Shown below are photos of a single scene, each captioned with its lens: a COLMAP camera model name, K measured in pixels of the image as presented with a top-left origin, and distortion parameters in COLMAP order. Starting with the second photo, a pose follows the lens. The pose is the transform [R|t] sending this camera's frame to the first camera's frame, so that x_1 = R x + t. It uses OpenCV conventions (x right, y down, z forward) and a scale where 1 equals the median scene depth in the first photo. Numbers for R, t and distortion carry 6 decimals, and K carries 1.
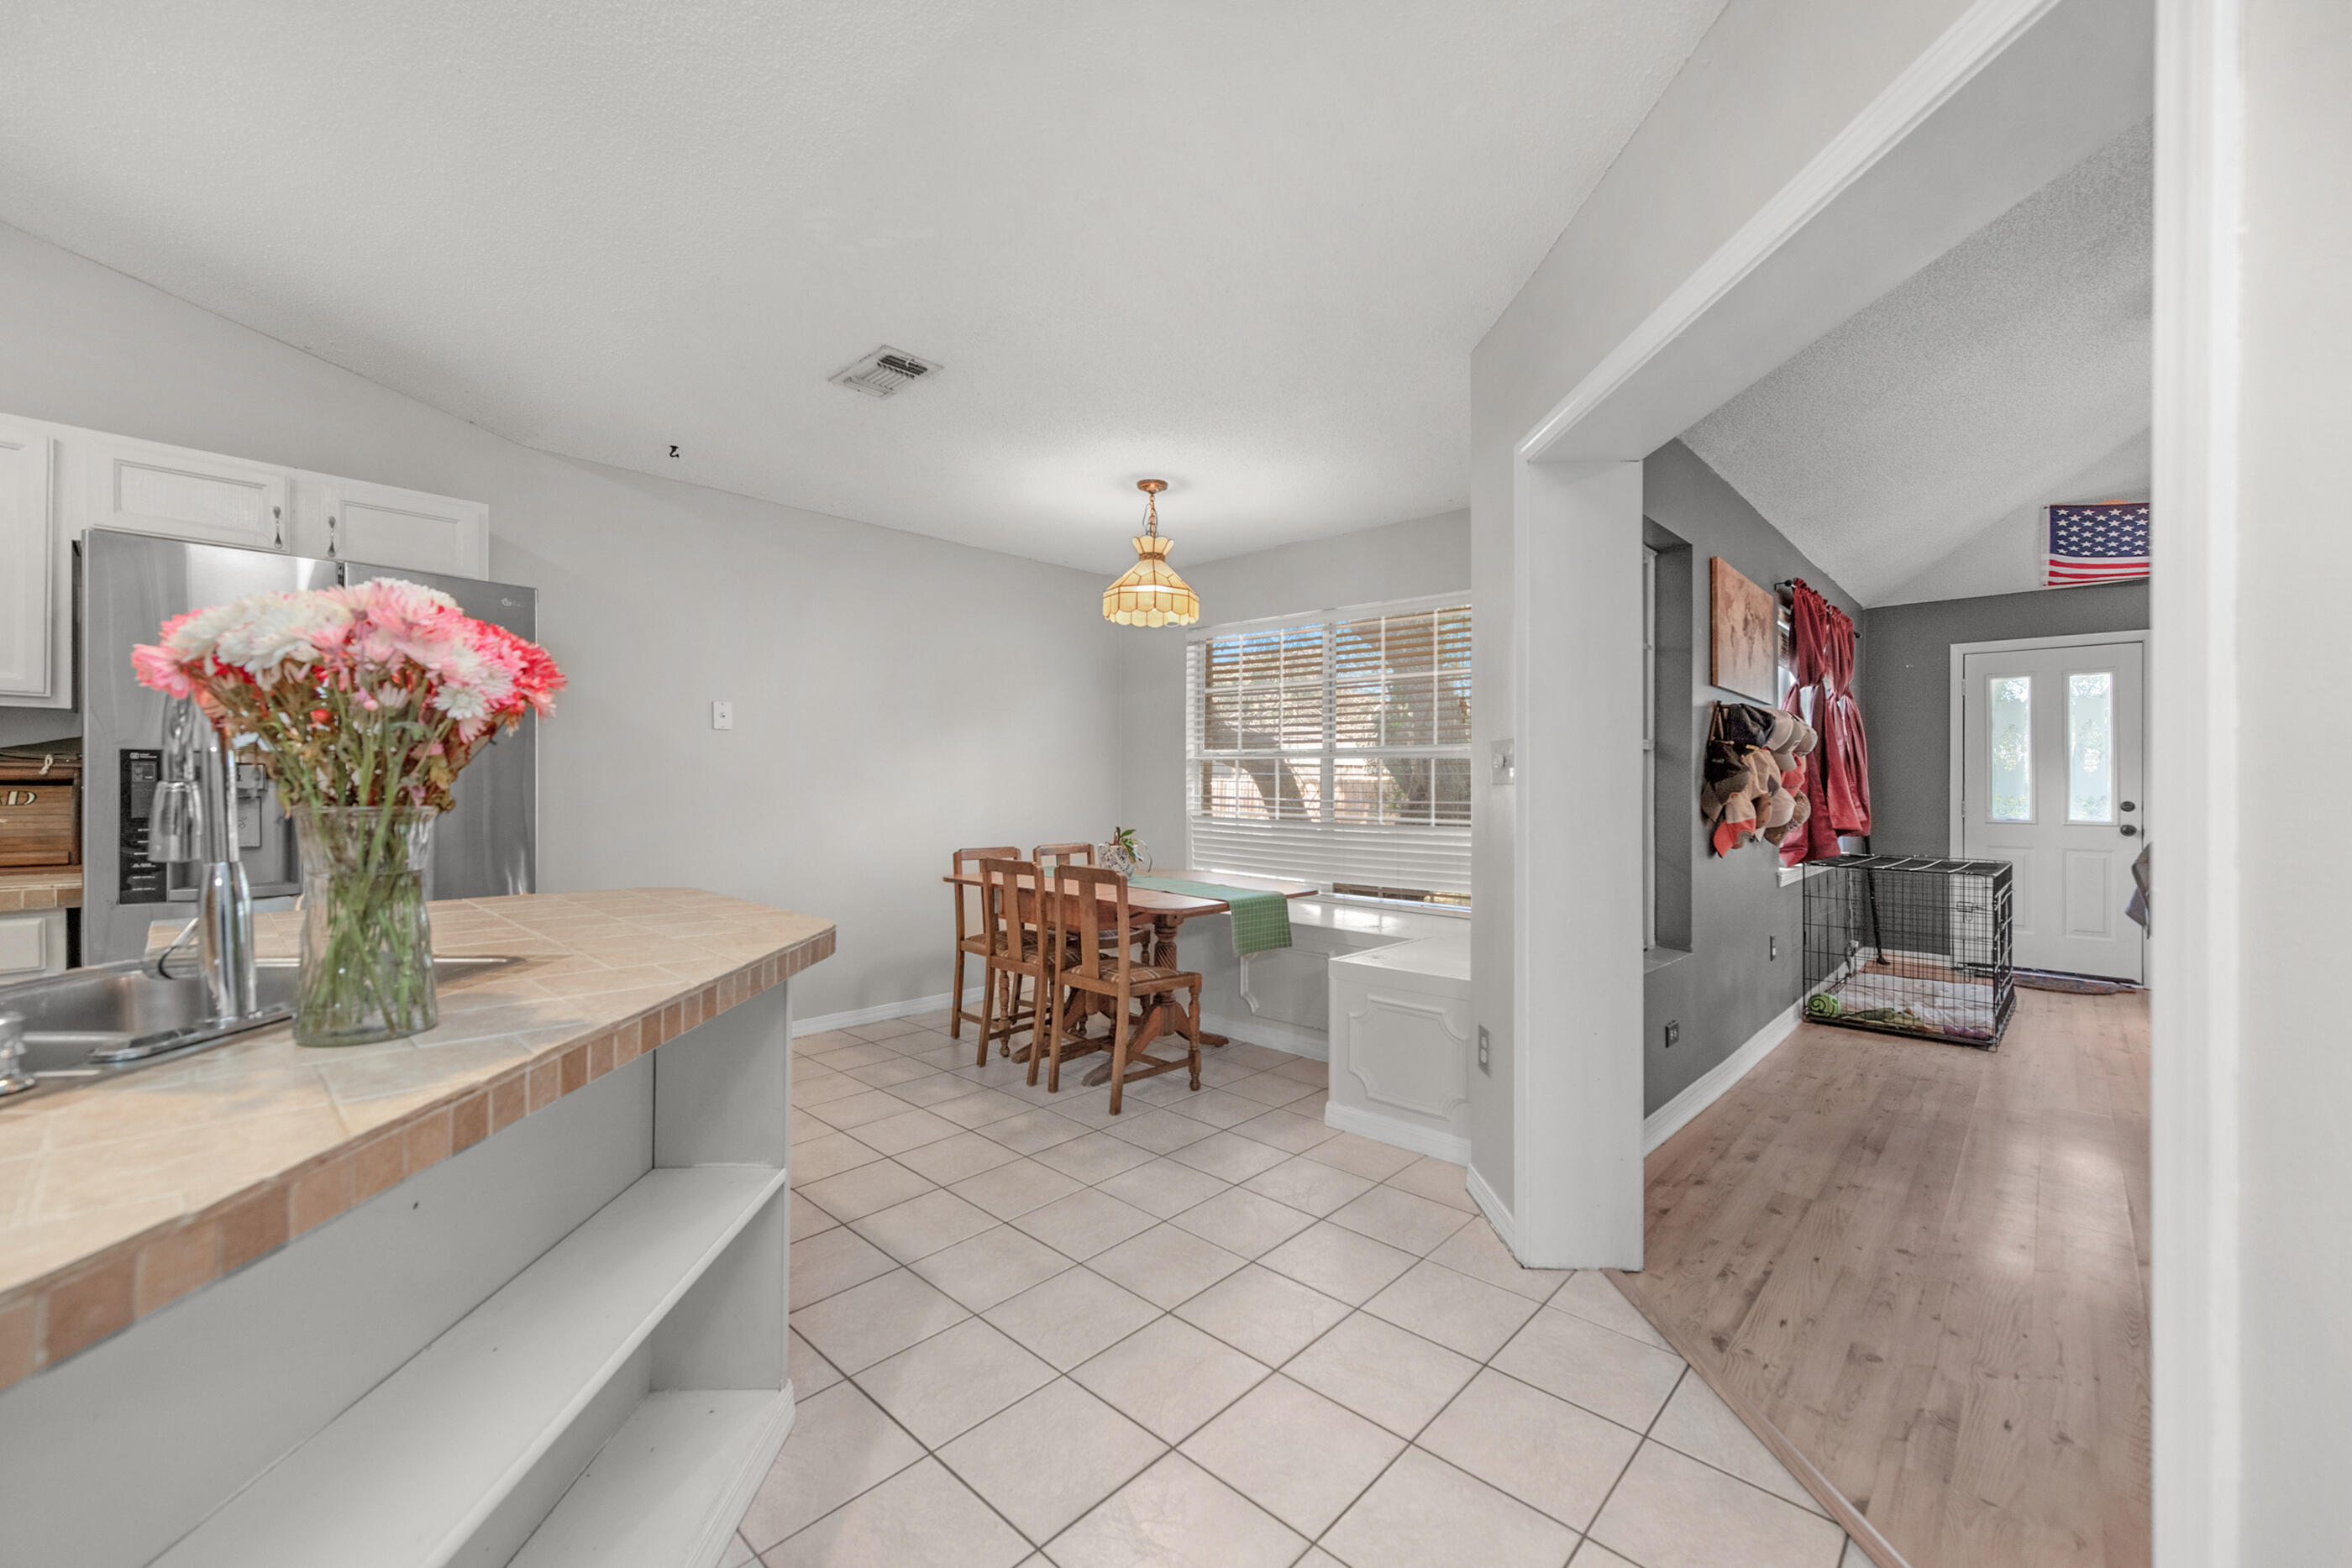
lens RADIAL K [[941.1, 0, 1174.5], [0, 941.1, 780.8], [0, 0, 1]] dist [0.000937, 0.000199]
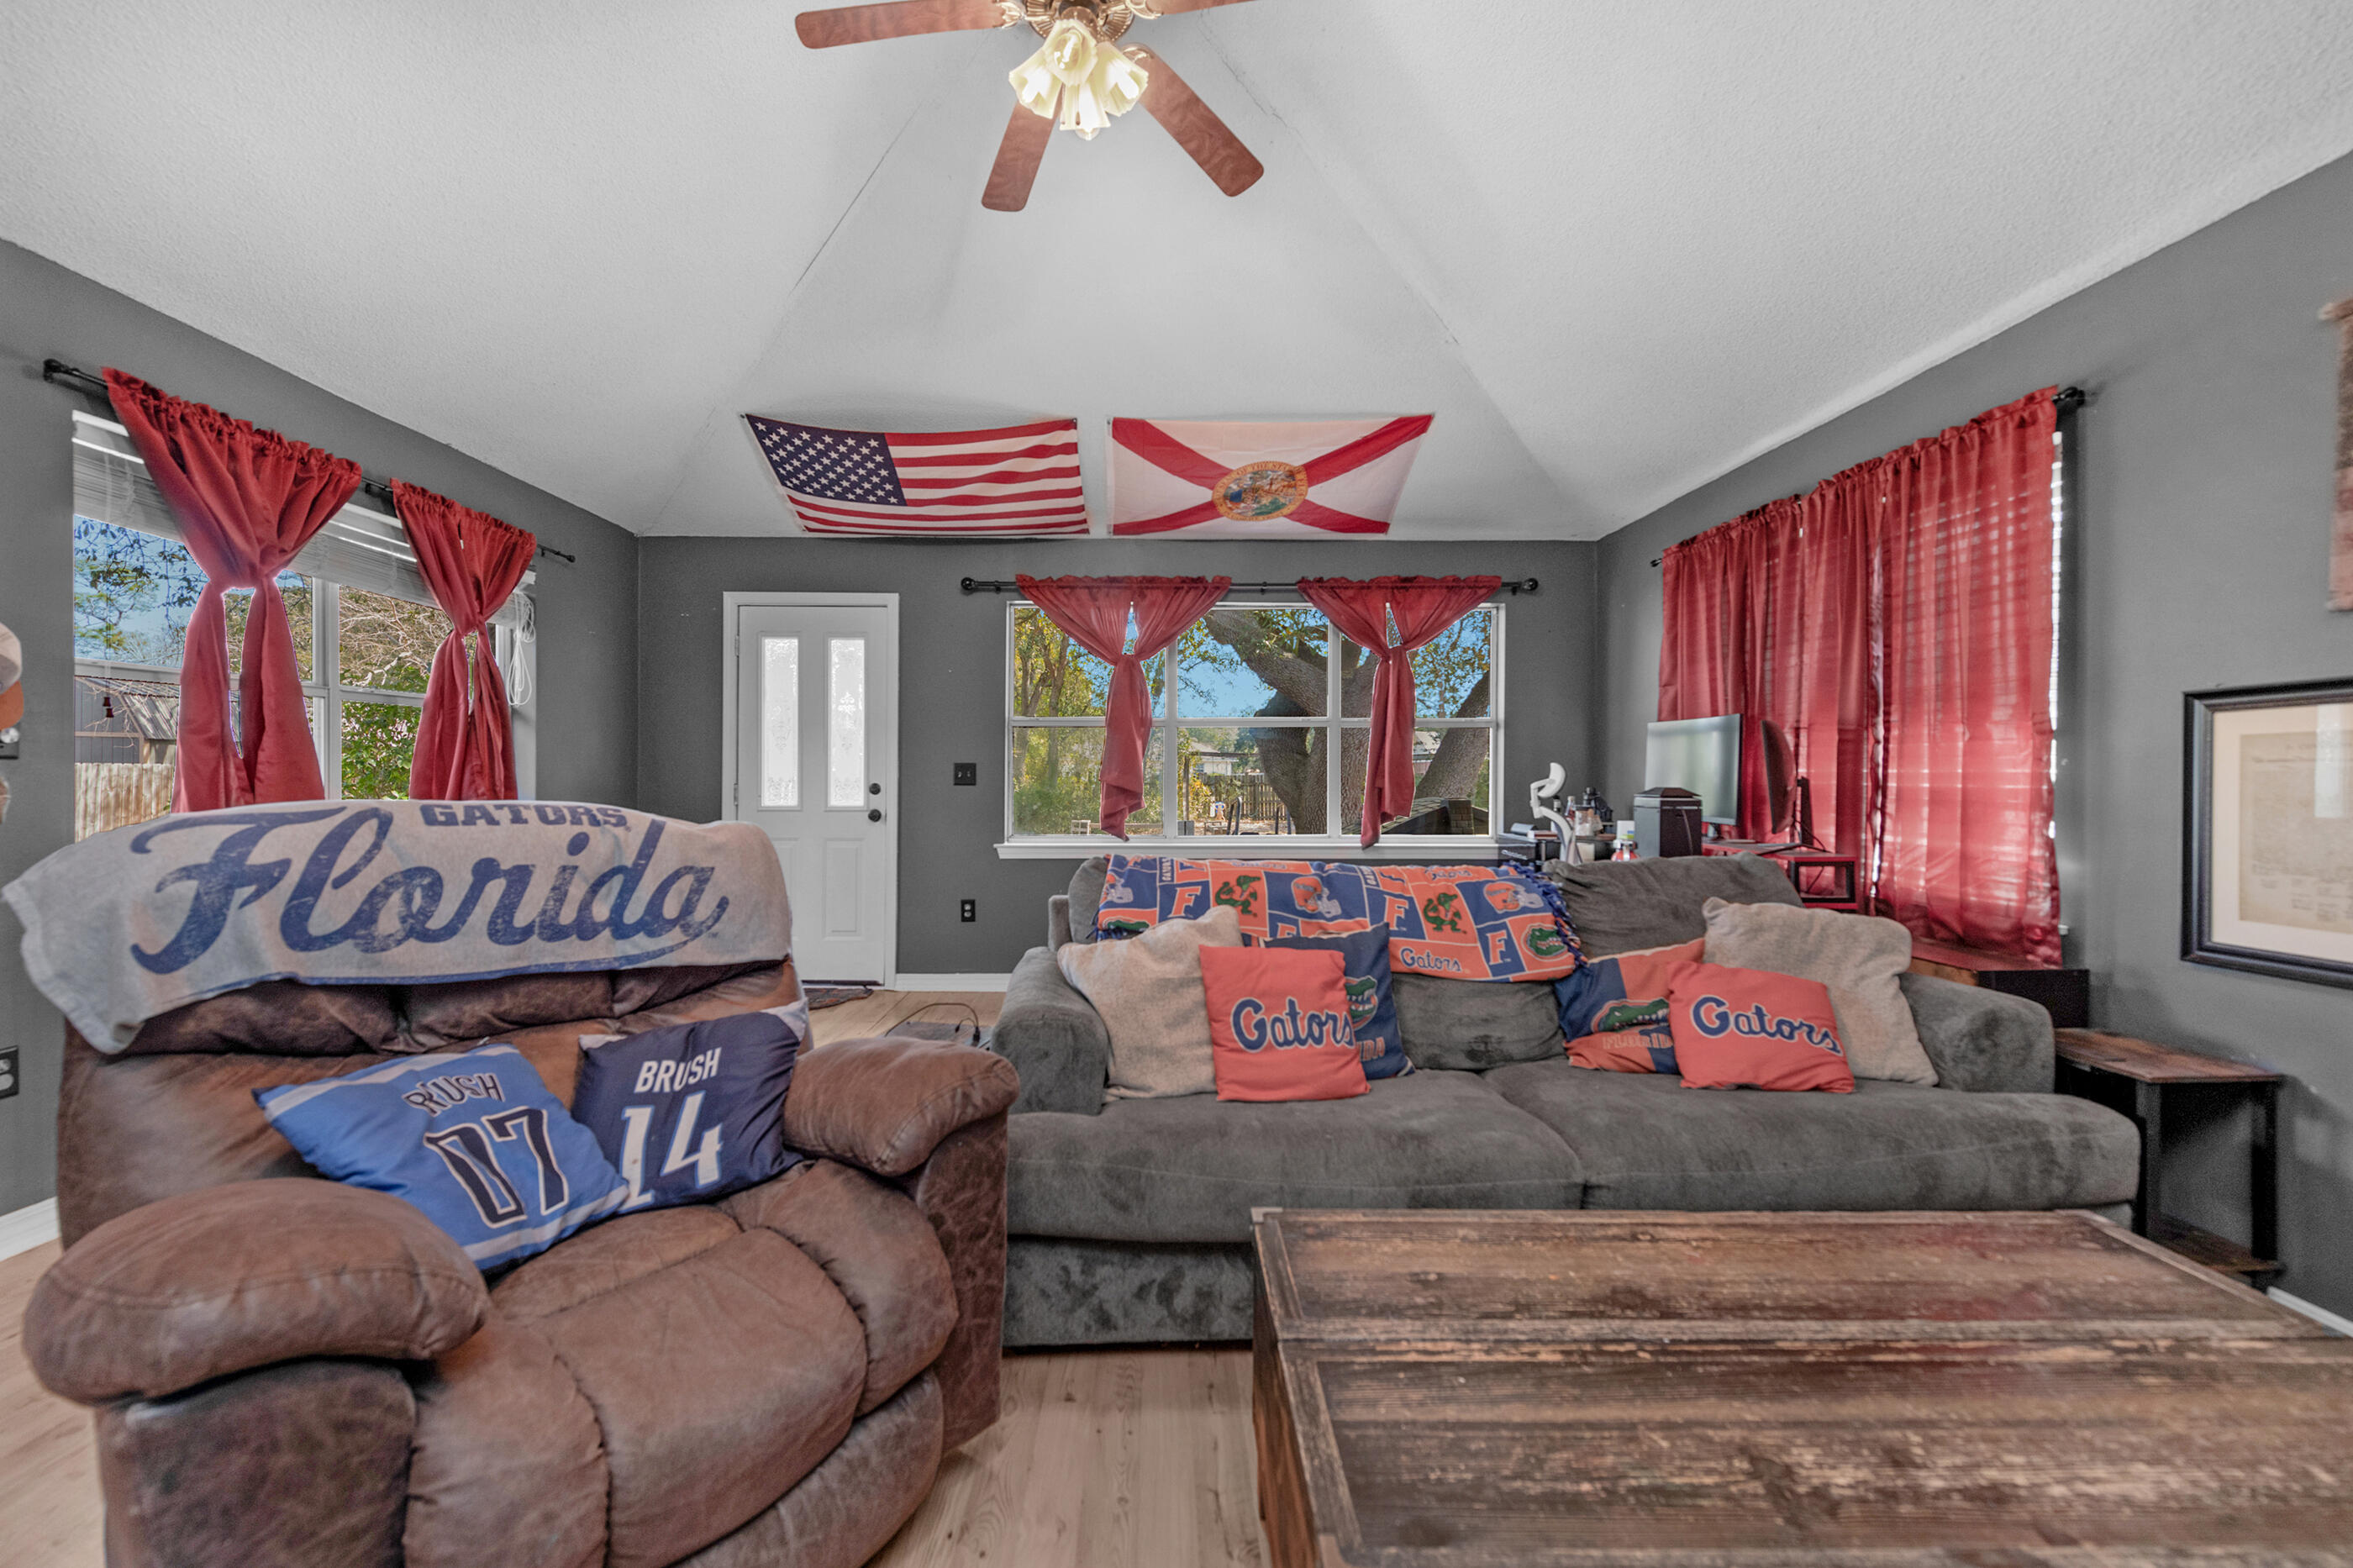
lens RADIAL K [[941.6, 0, 1175.0], [0, 941.6, 780.8], [0, 0, 1]] dist [0.000937, 0.000199]
pose [[0.719367, -0.005860, 0.694606, 0.693096], [-0.004375, 0.999906, 0.012967, 0.007886], [-0.694616, -0.012367, 0.719274, 0.181261]]
